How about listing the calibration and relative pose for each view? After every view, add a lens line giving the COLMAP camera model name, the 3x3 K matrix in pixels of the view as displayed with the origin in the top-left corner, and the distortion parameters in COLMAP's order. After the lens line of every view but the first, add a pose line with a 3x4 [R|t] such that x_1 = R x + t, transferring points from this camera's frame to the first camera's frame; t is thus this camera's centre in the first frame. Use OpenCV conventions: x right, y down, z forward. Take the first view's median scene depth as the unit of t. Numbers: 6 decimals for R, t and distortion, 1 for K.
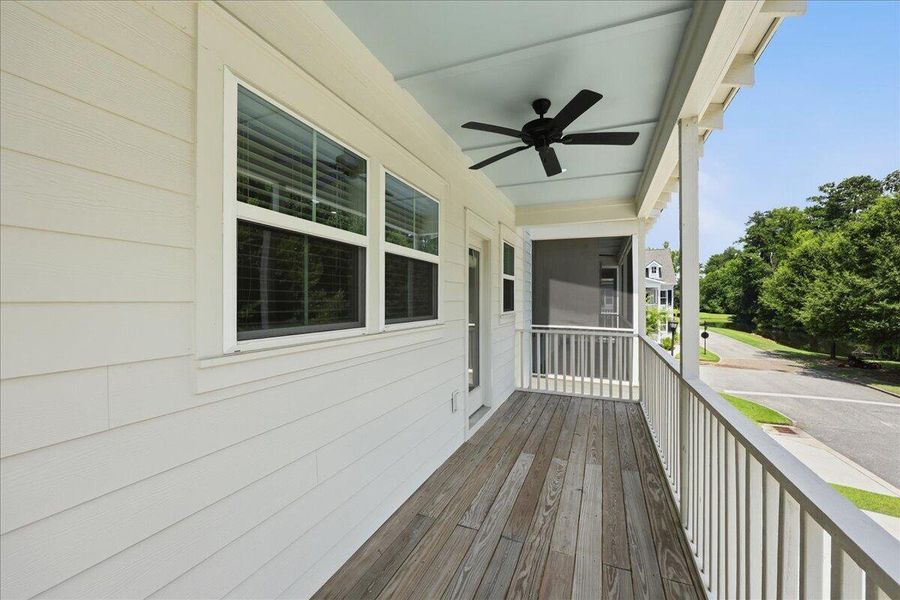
lens RADIAL K [[362.0, 0, 450.2], [0, 362.0, 299.6], [0, 0, 1]] dist [-0.001081, 0.000091]
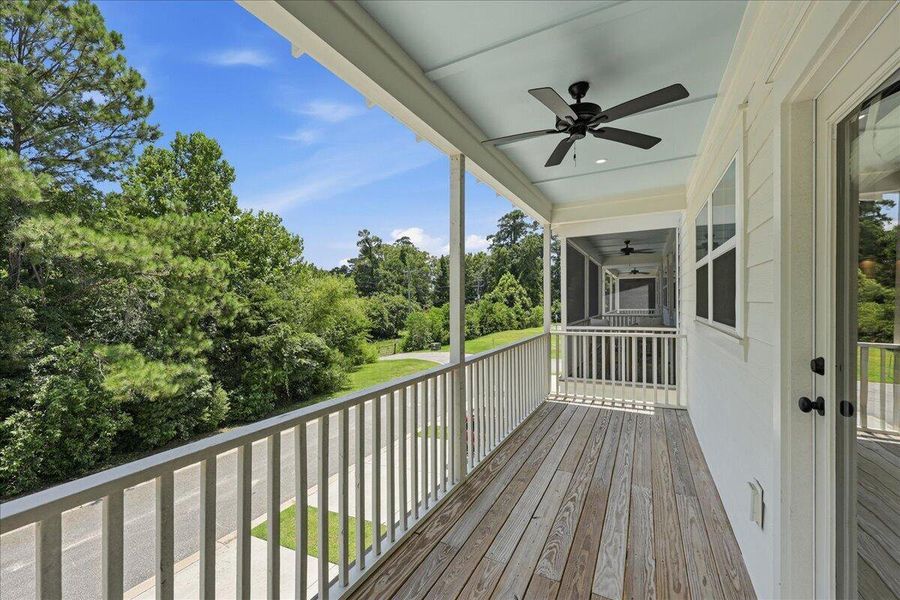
lens RADIAL K [[362.0, 0, 450.2], [0, 362.0, 299.6], [0, 0, 1]] dist [-0.001081, 0.000091]
pose [[-0.995597, 0.003754, 0.093657, 0.493568], [0.003594, 0.999992, -0.001877, -0.000888], [-0.093664, -0.001532, -0.995603, 1.953139]]
